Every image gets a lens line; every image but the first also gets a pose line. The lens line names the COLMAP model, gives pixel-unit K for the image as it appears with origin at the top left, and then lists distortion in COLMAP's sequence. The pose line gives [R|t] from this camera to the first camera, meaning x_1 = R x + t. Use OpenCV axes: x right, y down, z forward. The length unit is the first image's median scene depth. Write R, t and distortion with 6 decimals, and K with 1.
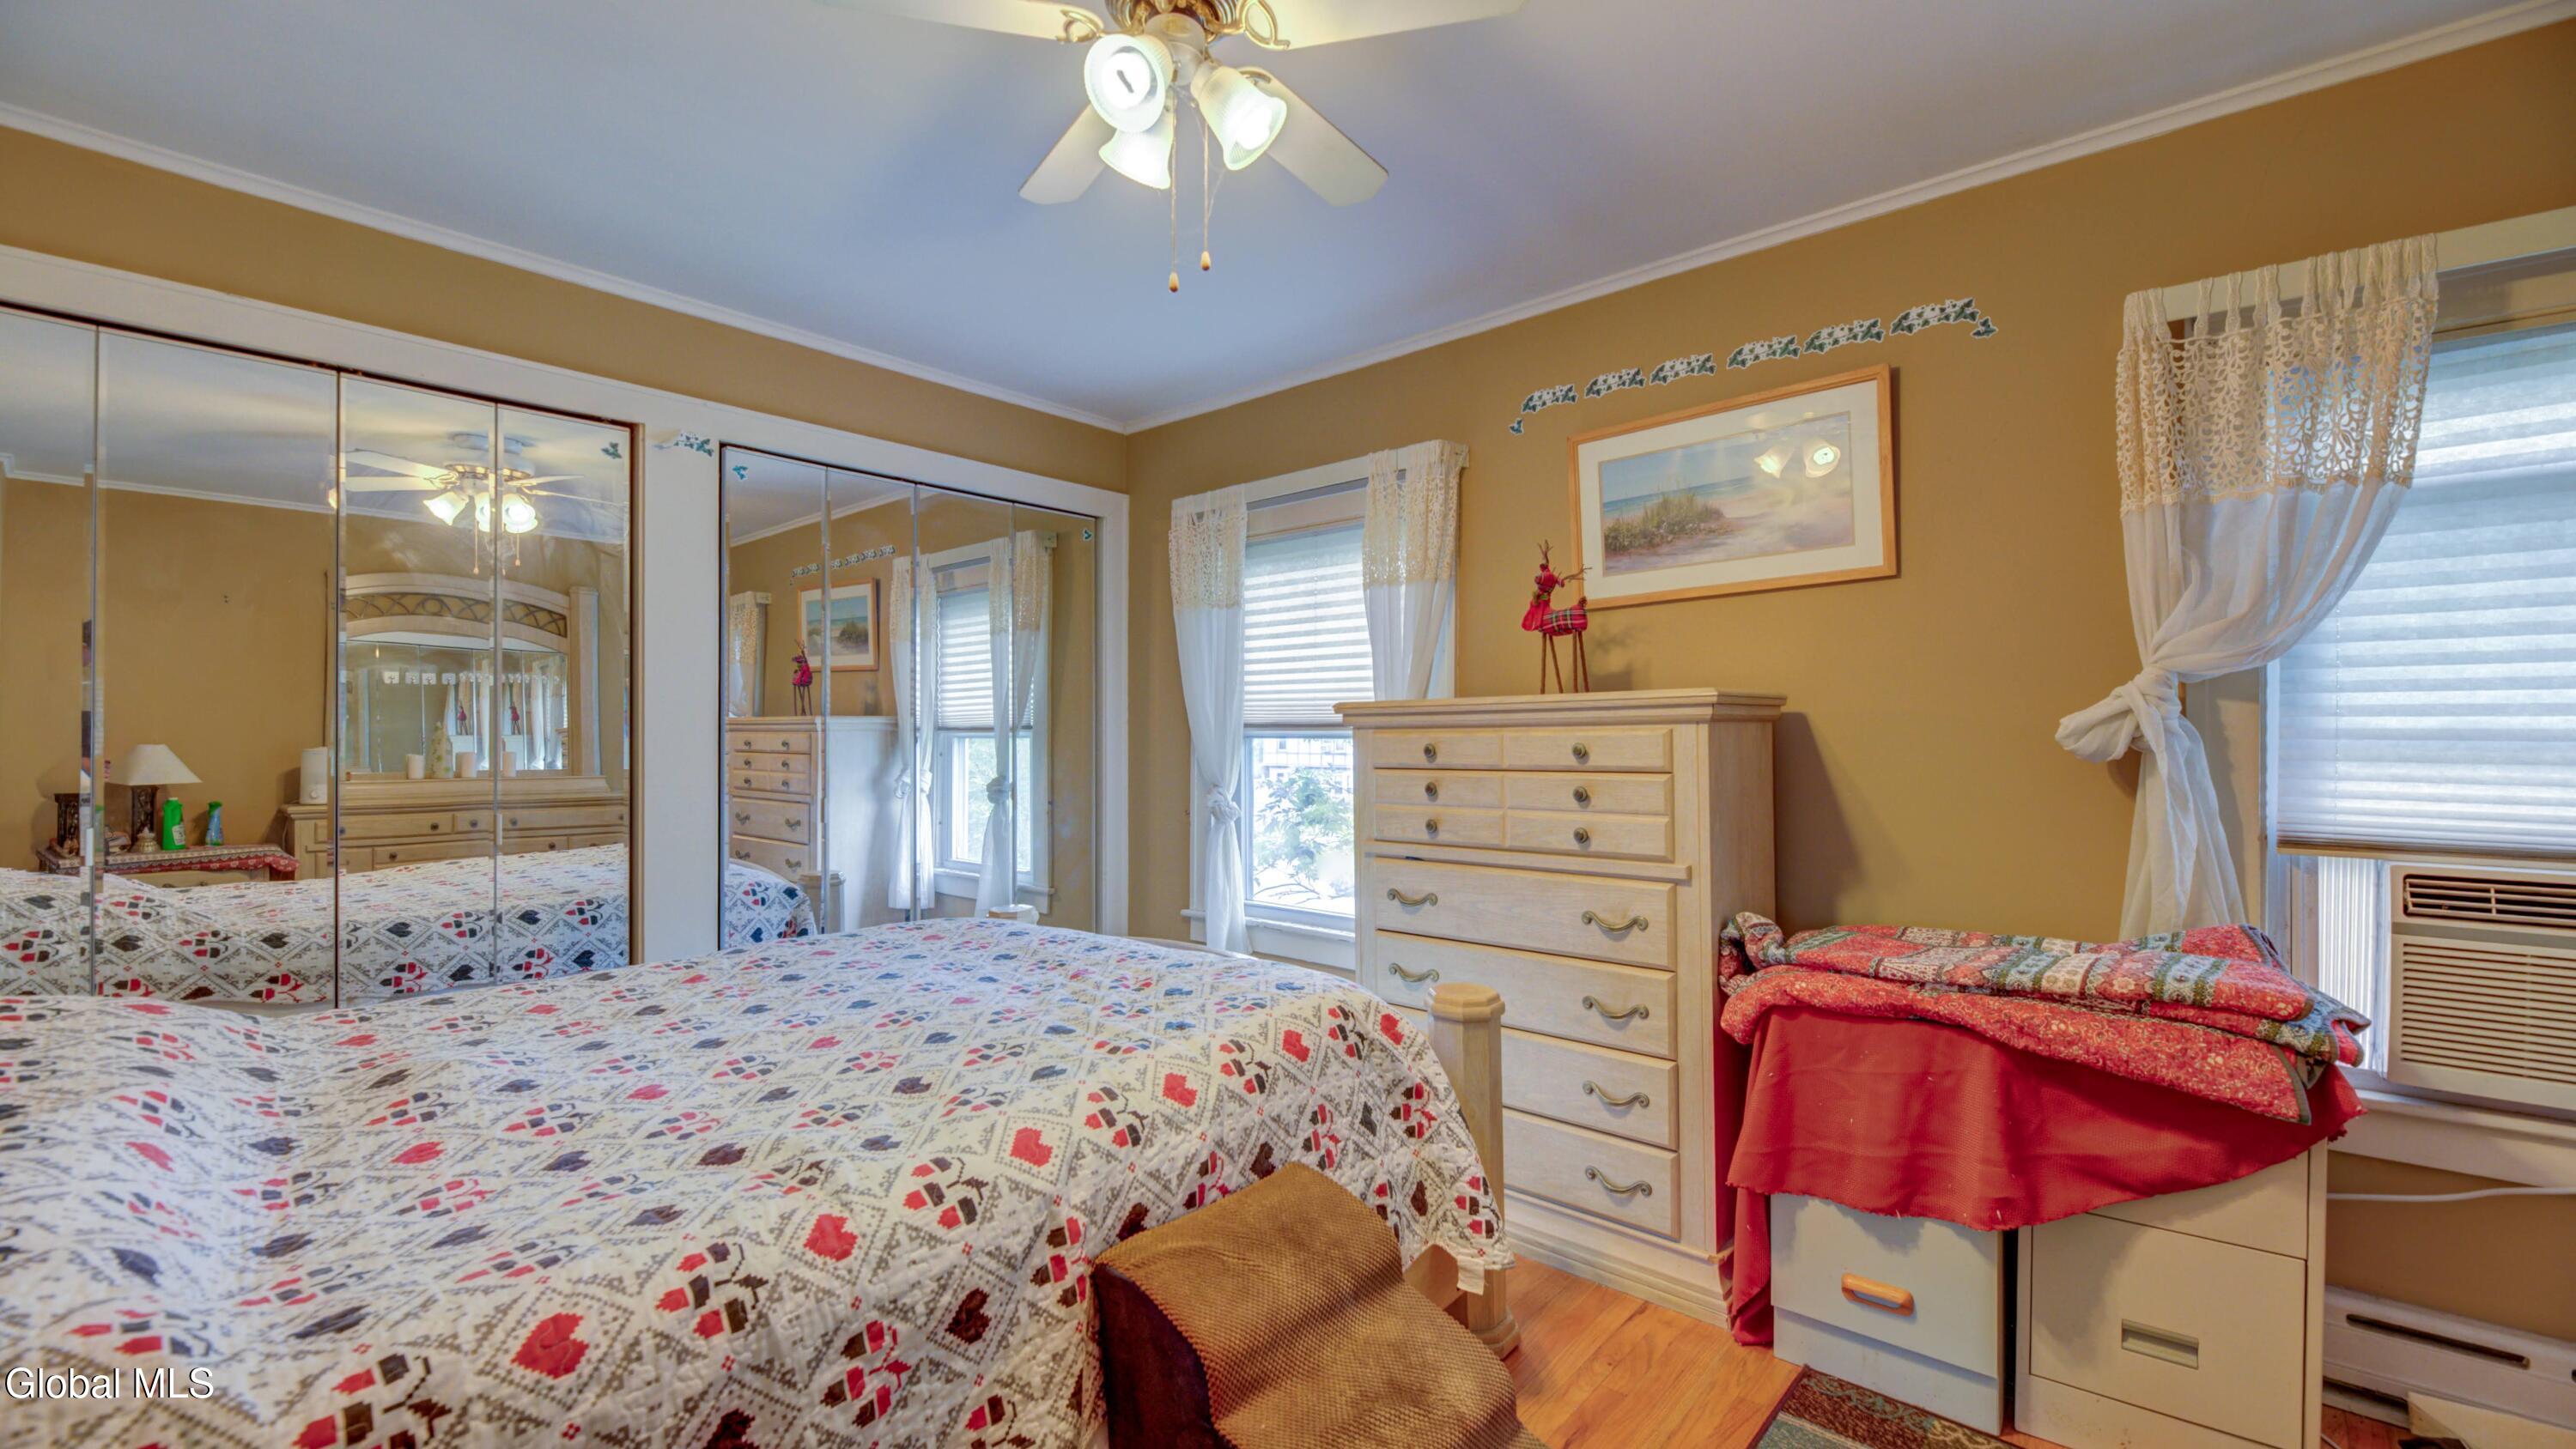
lens RADIAL K [[1061.1, 0, 1282.0], [0, 1061.1, 733.1], [0, 0, 1]] dist [-0.027728, -0.000094]
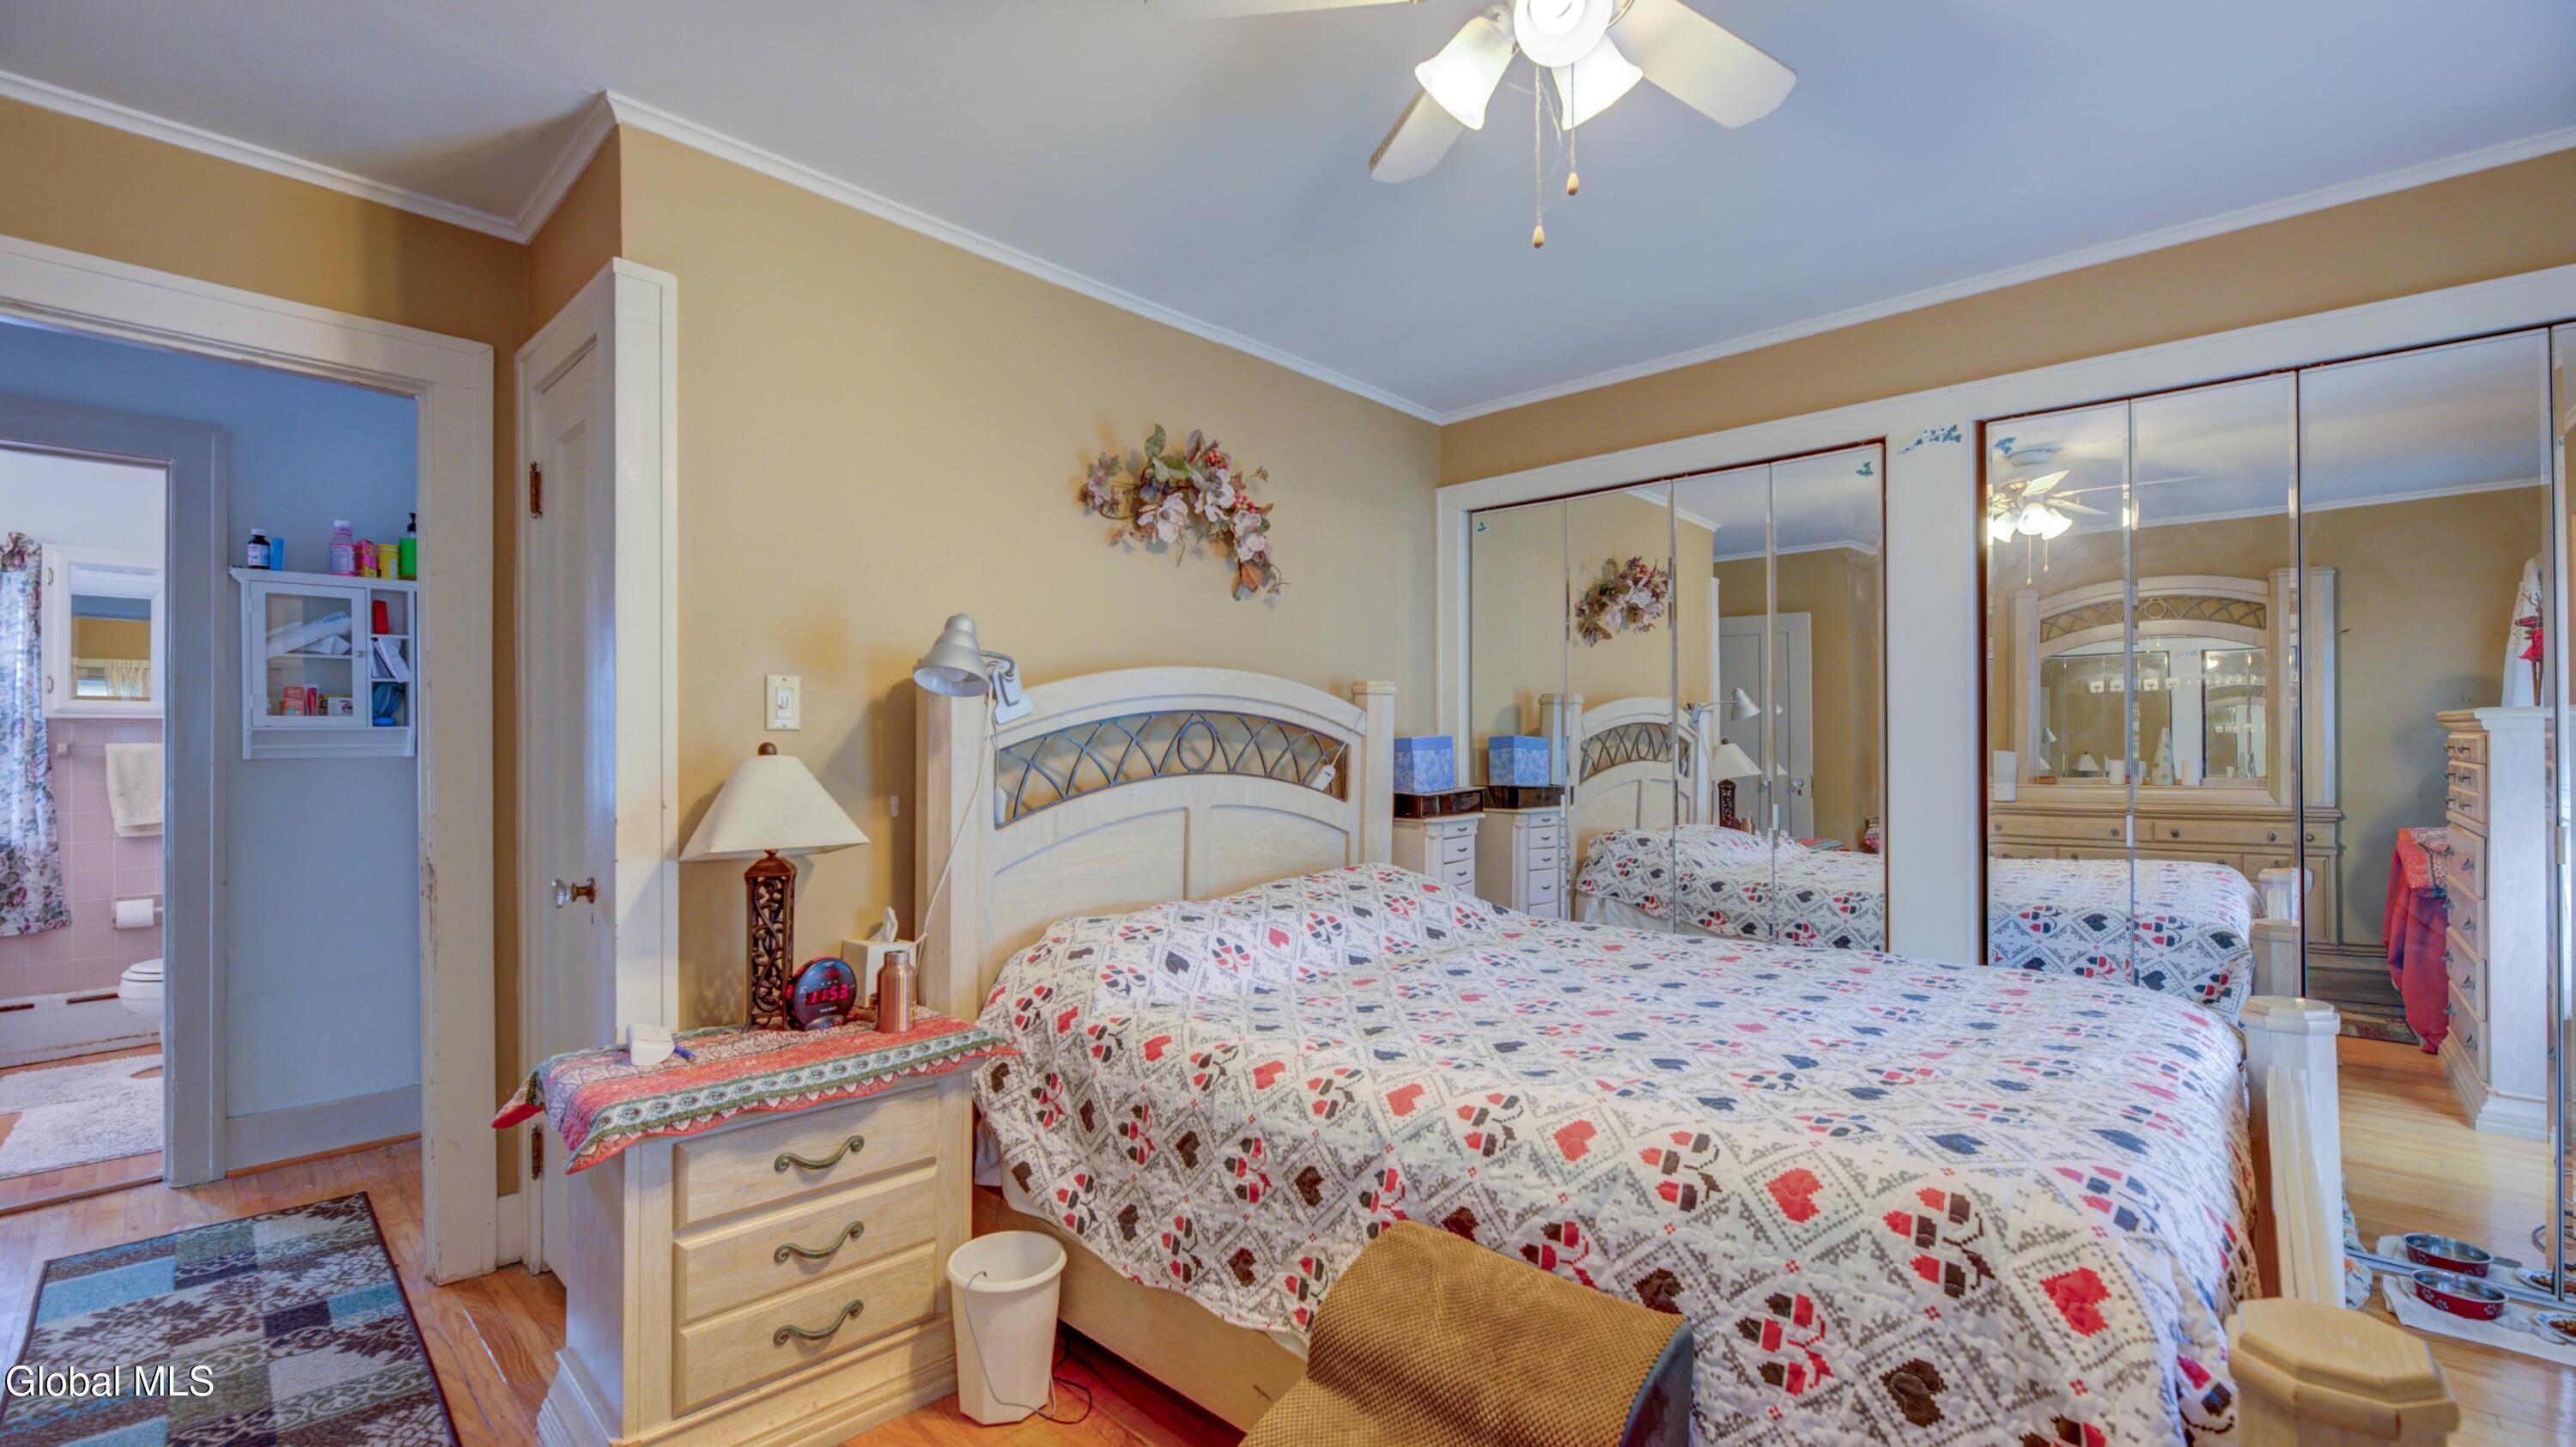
lens RADIAL K [[1061.3, 0, 1282.0], [0, 1061.3, 732.1], [0, 0, 1]] dist [-0.027728, -0.000094]
pose [[-0.046346, -0.011605, -0.998858, 0.805472], [0.008957, 0.999887, -0.012033, 0.007691], [0.998885, -0.009505, -0.046236, 0.813611]]
